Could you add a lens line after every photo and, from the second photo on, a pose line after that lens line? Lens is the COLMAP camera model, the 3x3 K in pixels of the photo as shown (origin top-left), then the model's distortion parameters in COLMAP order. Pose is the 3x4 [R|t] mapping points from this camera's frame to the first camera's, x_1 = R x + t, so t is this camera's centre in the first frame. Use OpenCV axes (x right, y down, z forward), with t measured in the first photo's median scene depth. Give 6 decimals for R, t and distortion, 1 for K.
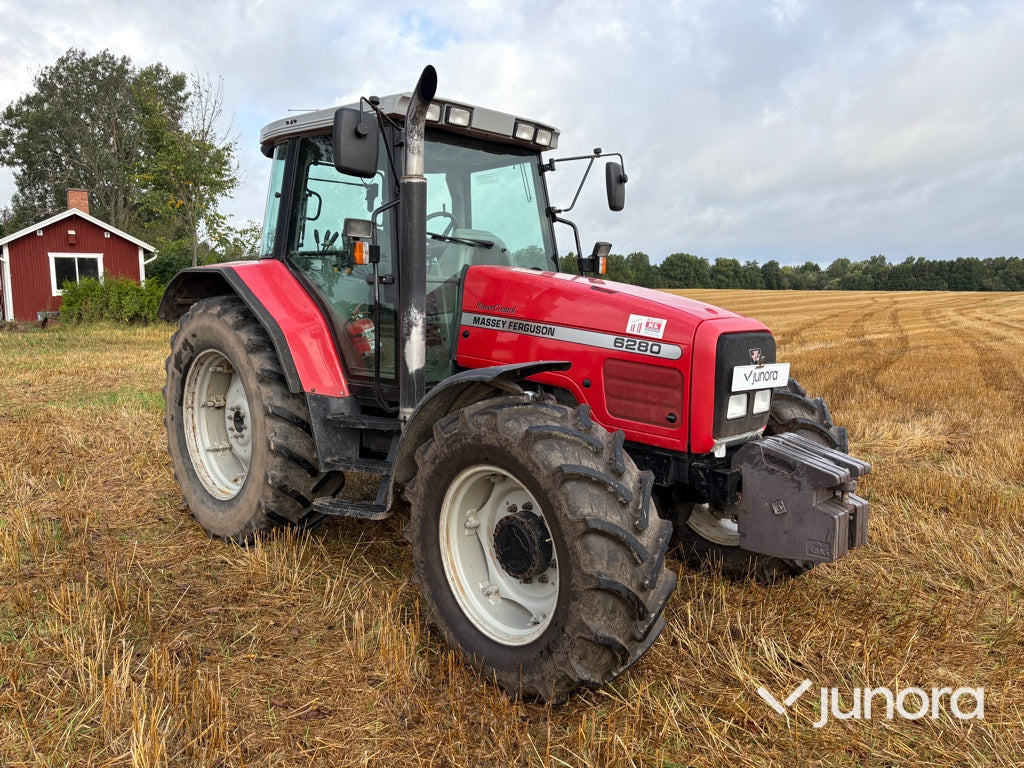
lens RADIAL K [[778.5, 0, 509.1], [0, 778.5, 390.8], [0, 0, 1]] dist [0.052478, -0.049835]
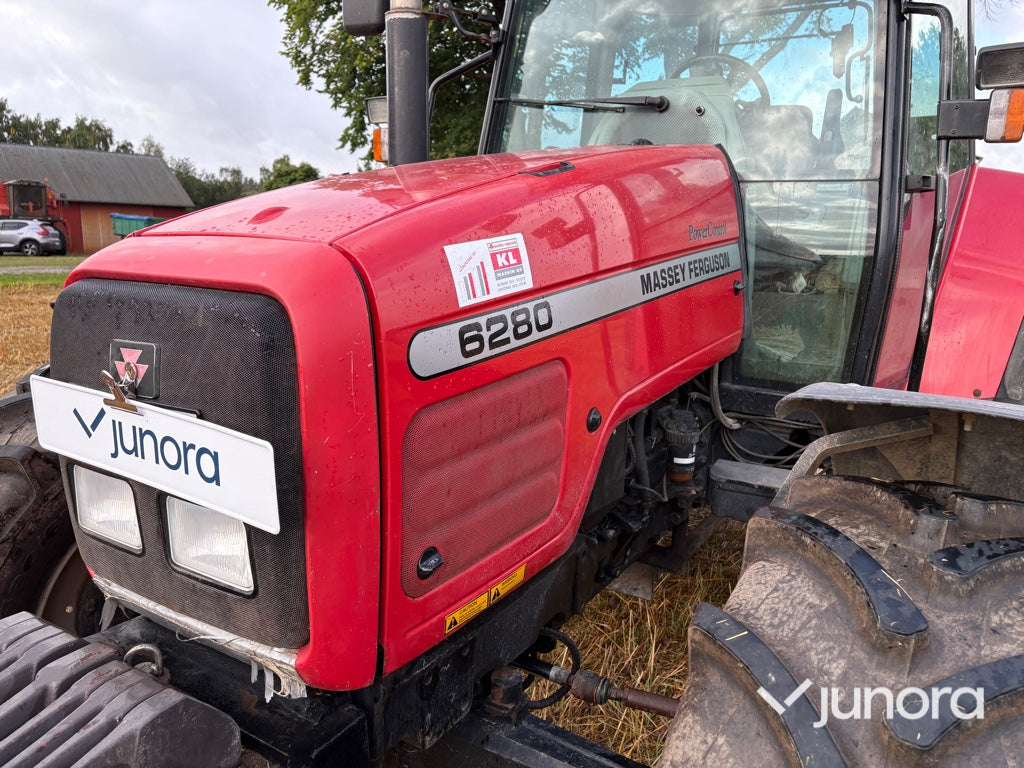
lens RADIAL K [[778.3, 0, 494.0], [0, 778.3, 384.8], [0, 0, 1]] dist [0.054293, -0.053315]
pose [[0.209404, 0.189404, -0.959310, 0.456778], [-0.147730, 0.975928, 0.160438, -0.076213], [0.966605, 0.108123, 0.232344, 0.783382]]
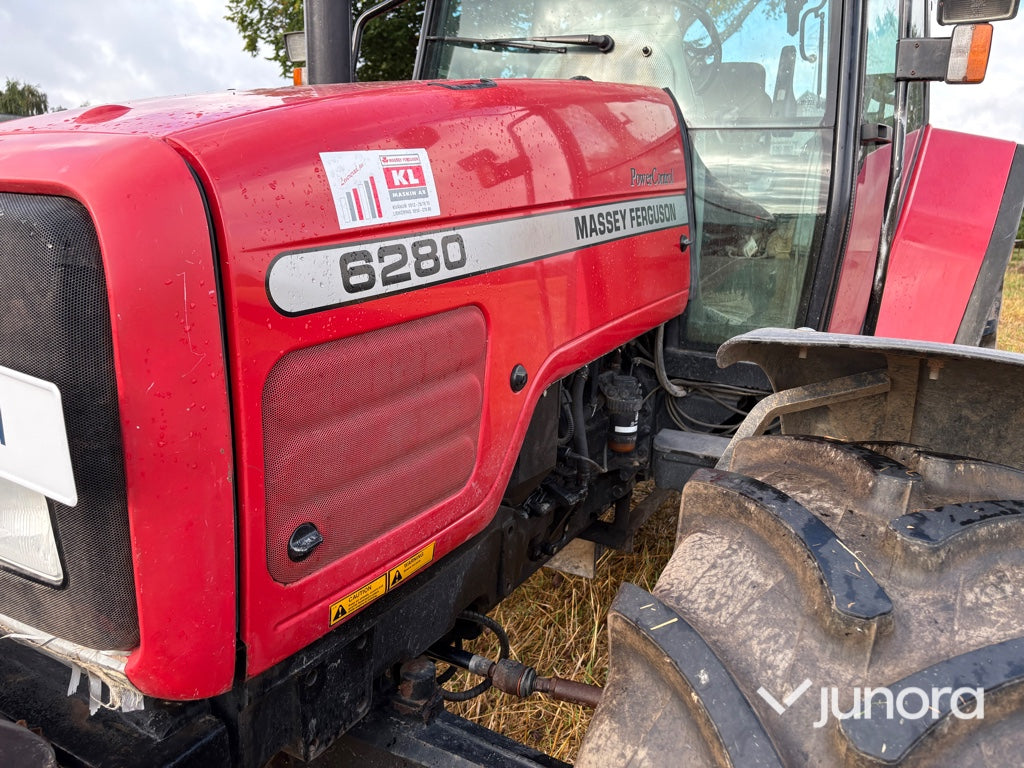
lens RADIAL K [[778.5, 0, 509.1], [0, 778.5, 390.8], [0, 0, 1]] dist [0.052478, -0.049835]
pose [[0.277963, 0.219481, -0.935182, 0.425405], [-0.160939, 0.970427, 0.179917, -0.062968], [0.947014, 0.100497, 0.305066, 0.809103]]
